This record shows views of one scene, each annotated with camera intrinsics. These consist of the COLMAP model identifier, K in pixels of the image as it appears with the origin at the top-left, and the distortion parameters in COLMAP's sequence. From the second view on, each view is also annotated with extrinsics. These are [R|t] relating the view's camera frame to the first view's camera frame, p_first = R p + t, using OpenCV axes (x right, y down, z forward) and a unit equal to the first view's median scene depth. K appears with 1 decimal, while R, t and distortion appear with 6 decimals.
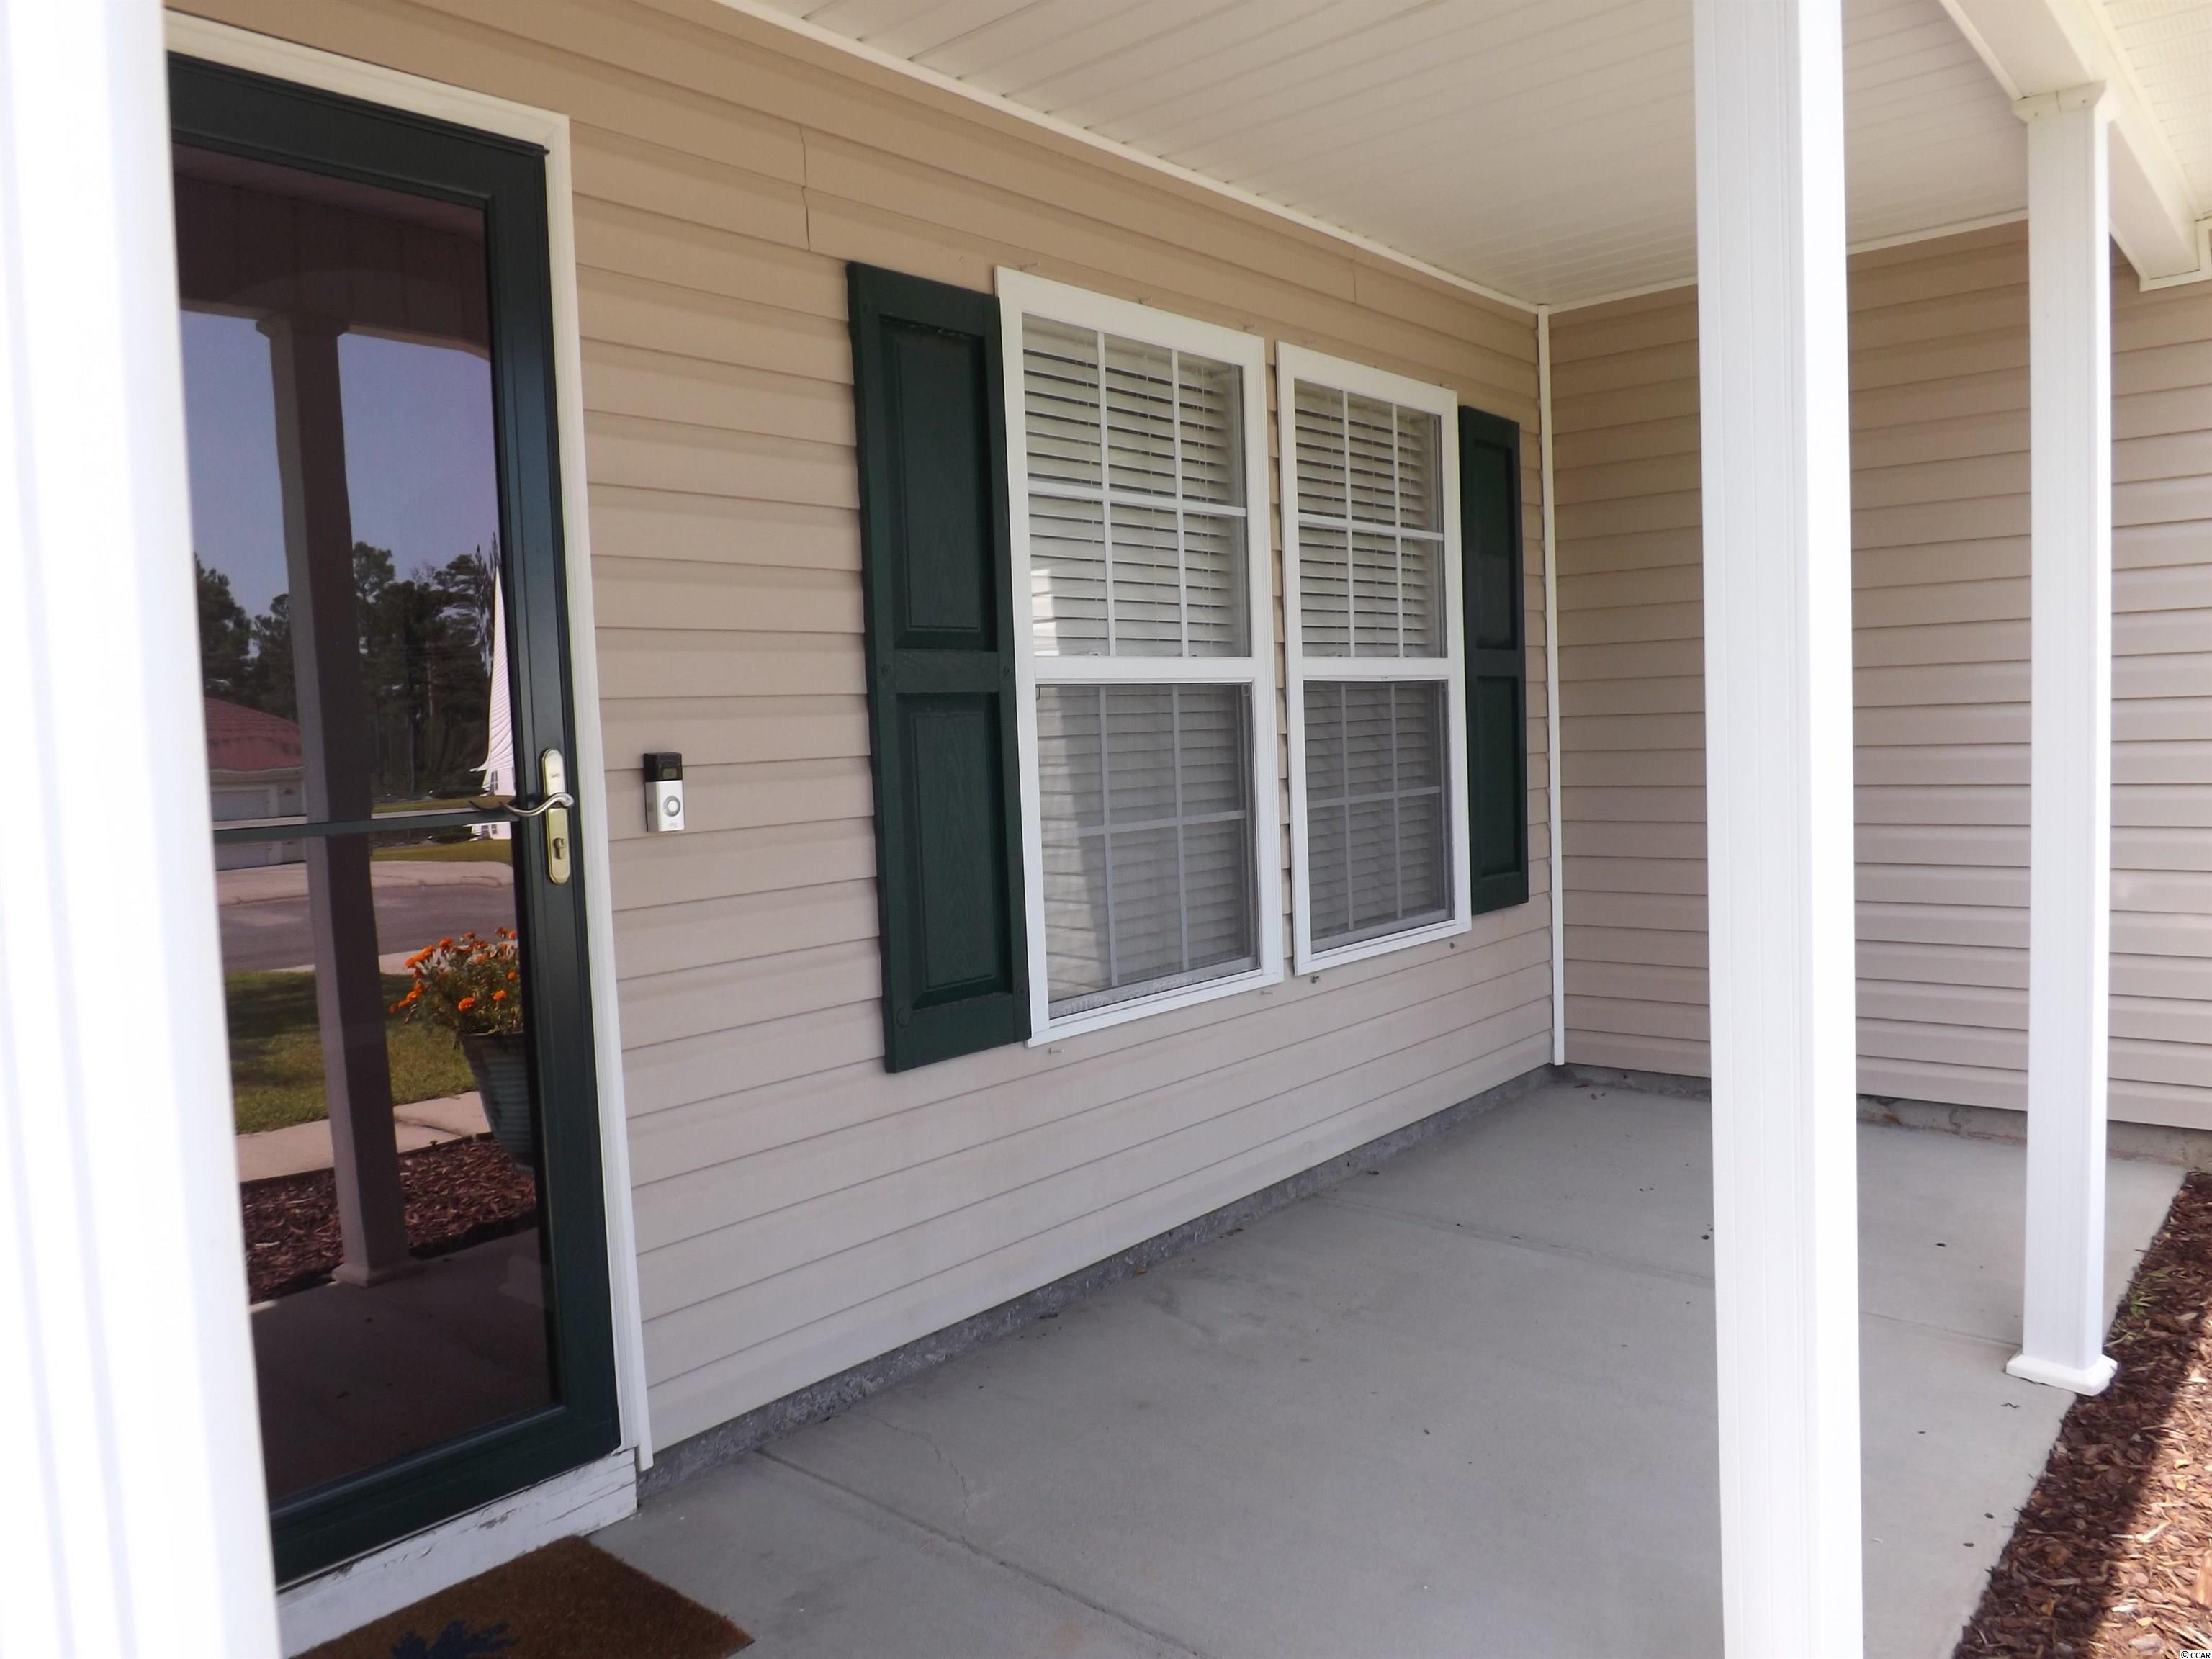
lens RADIAL K [[1590.8, 0, 1102.3], [0, 1590.8, 825.4], [0, 0, 1]] dist [-0.064937, 0.025984]
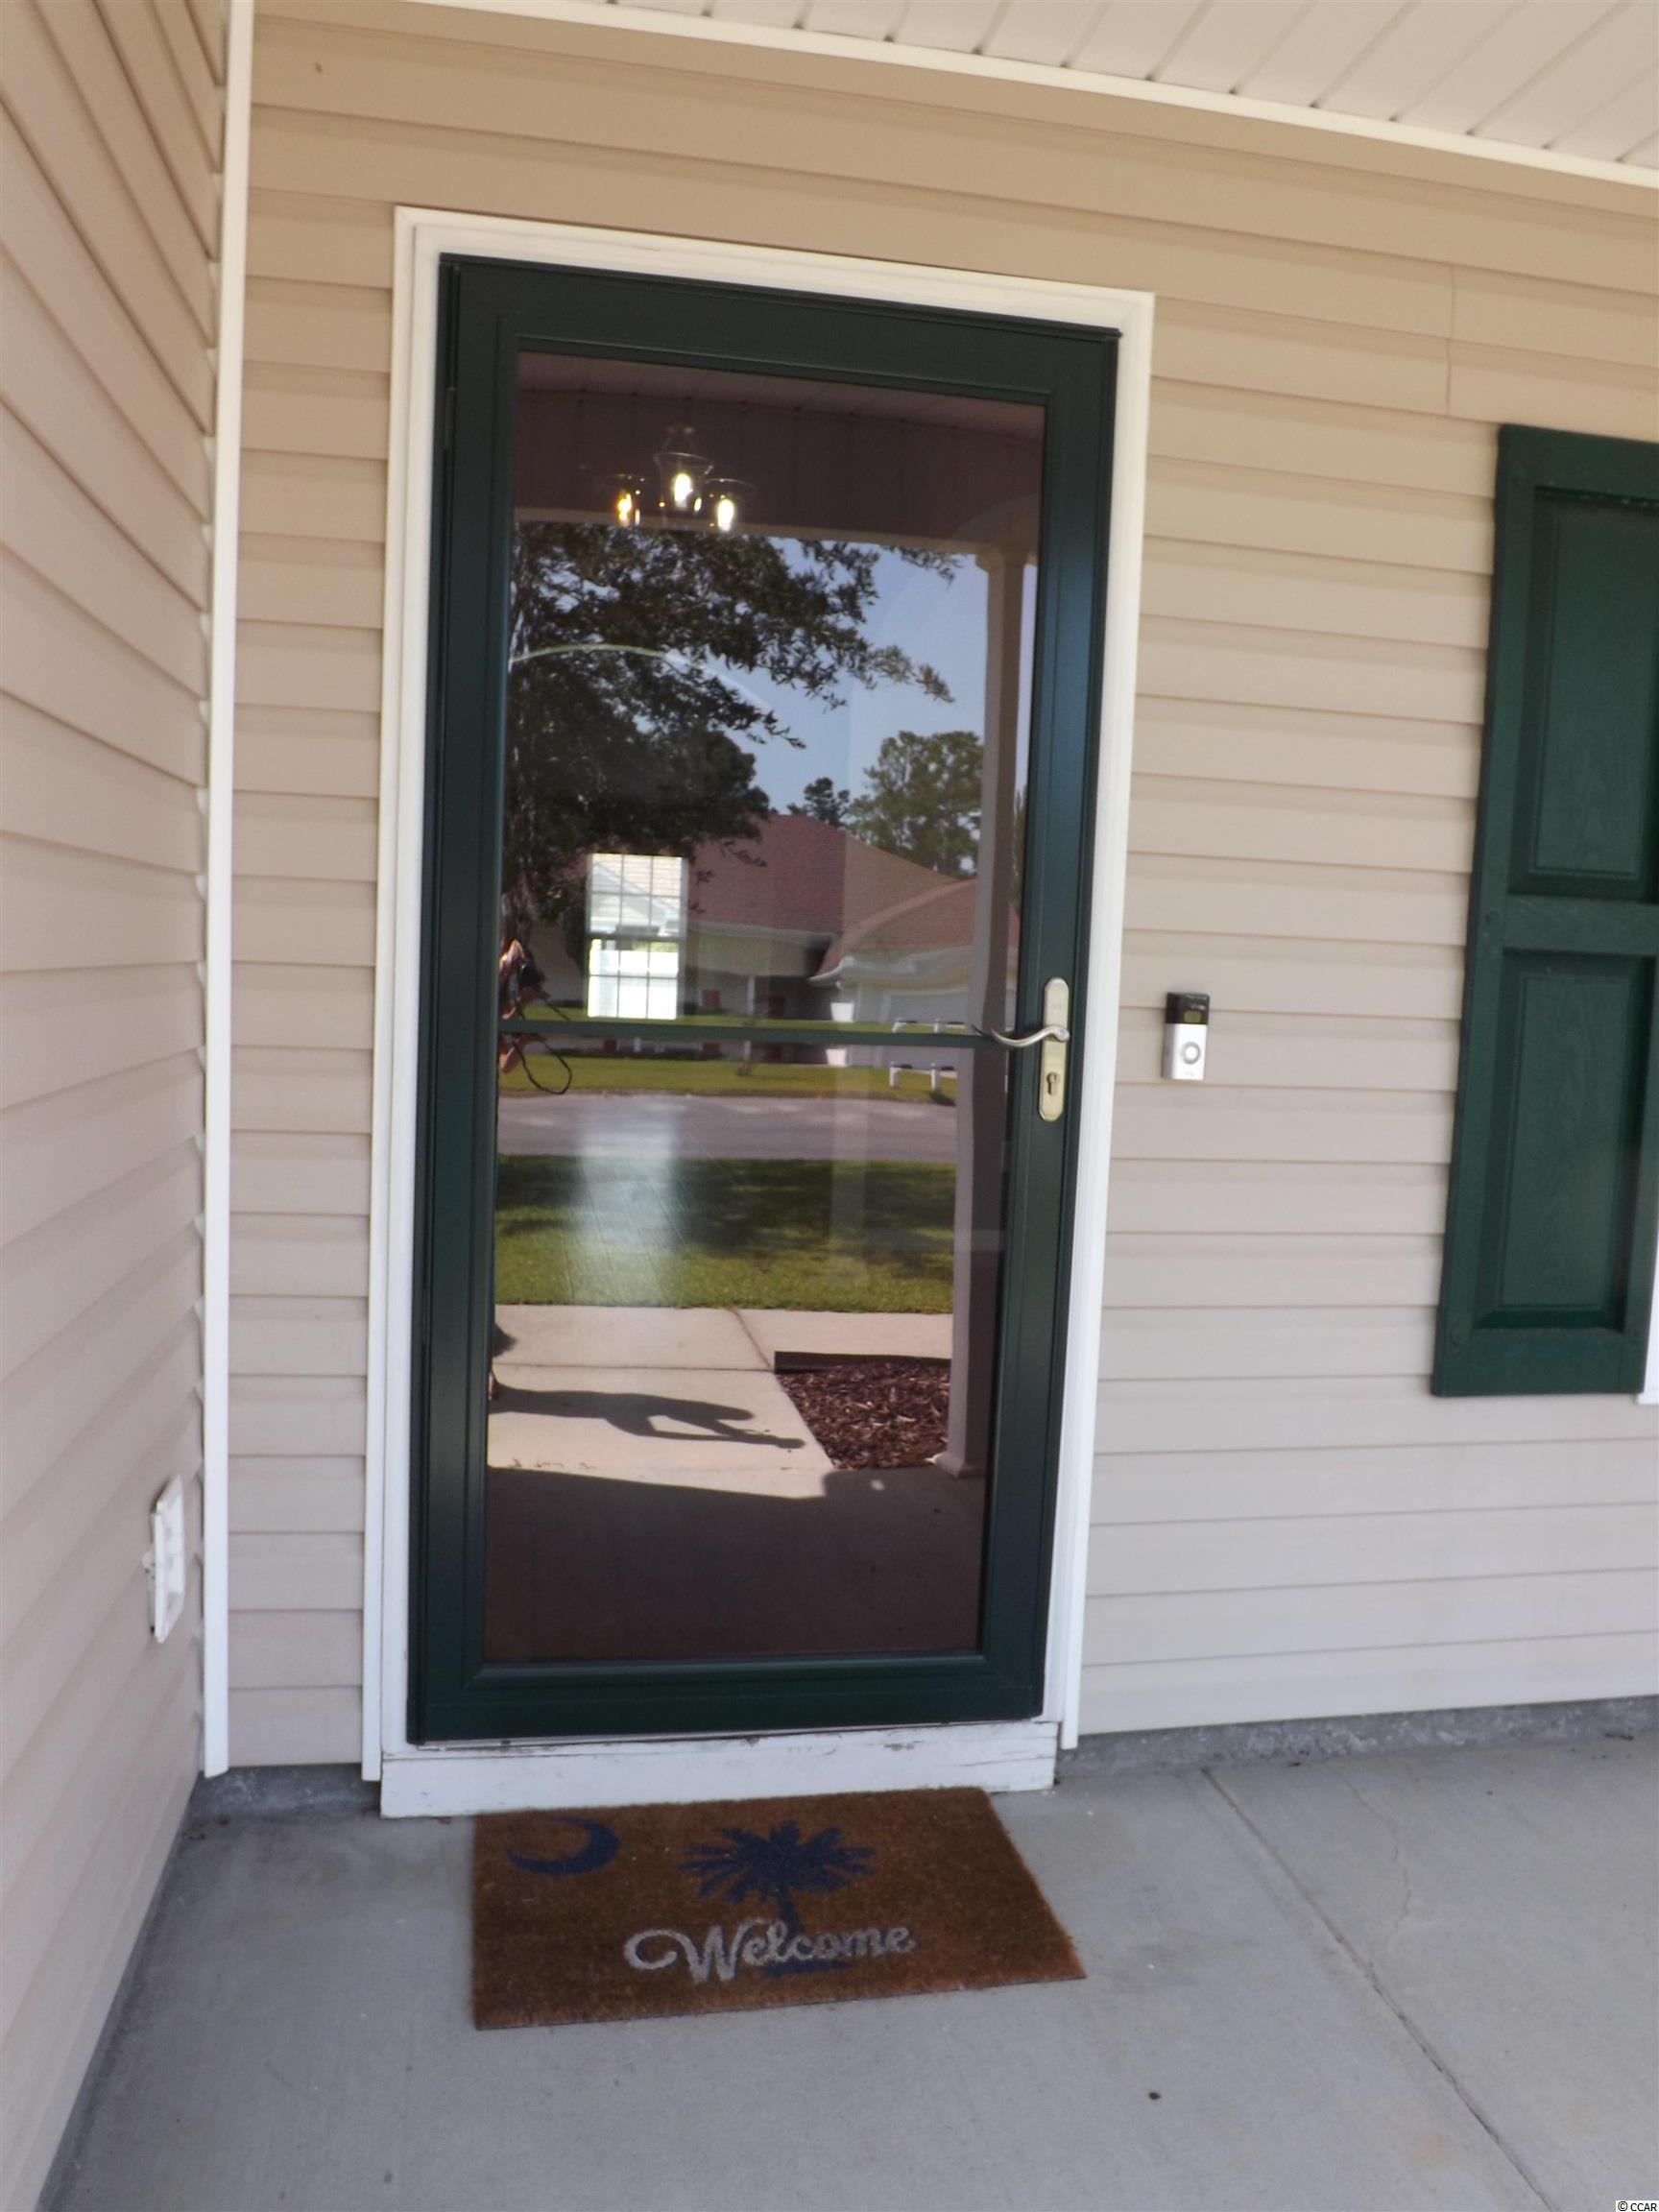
lens RADIAL K [[1590.8, 0, 821.4], [0, 1590.8, 1112.7], [0, 0, 1]] dist [-0.064937, 0.025984]
pose [[0.773299, 0.128391, -0.620906, 0.120533], [-0.111008, 0.991573, 0.066784, -0.013914], [0.624248, 0.017282, 0.781035, 0.146374]]
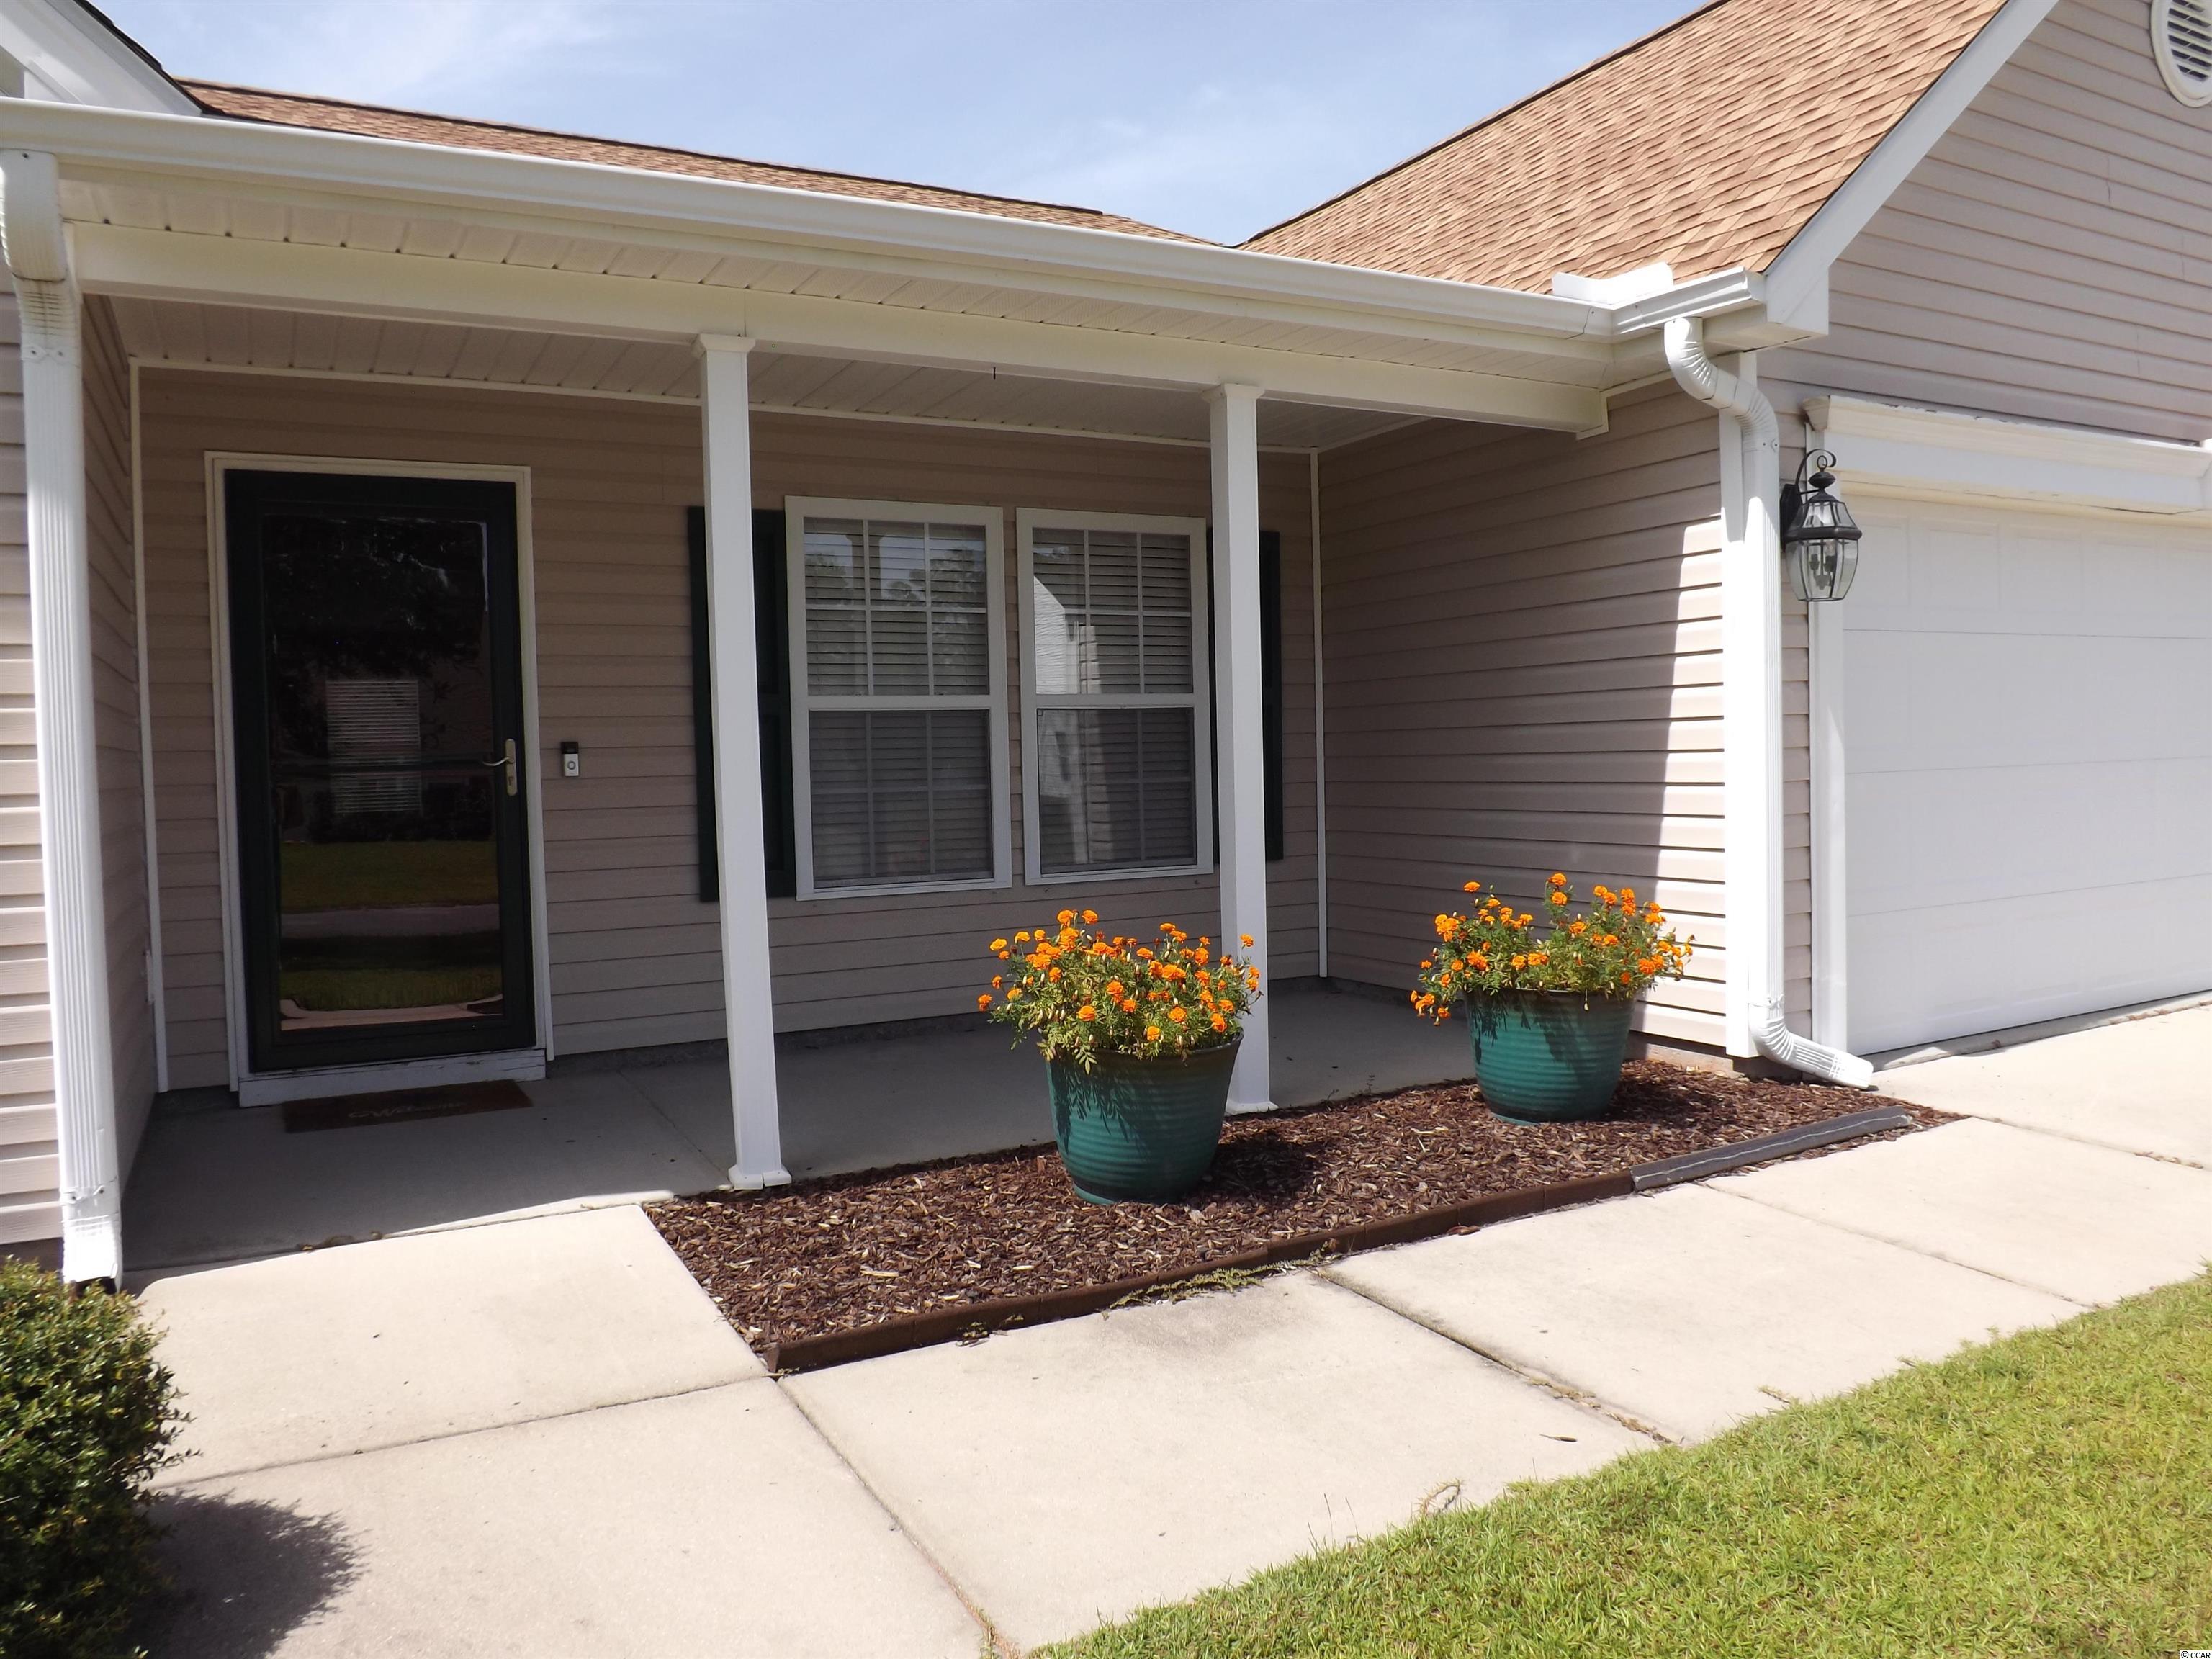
lens RADIAL K [[1584.3, 0, 1105.8], [0, 1584.3, 831.6], [0, 0, 1]] dist [-0.054831, 0.003147]
pose [[0.925936, 0.019965, -0.377151, 1.164072], [-0.028140, 0.999473, -0.016177, 0.088977], [0.376630, 0.025593, 0.926010, -0.715047]]
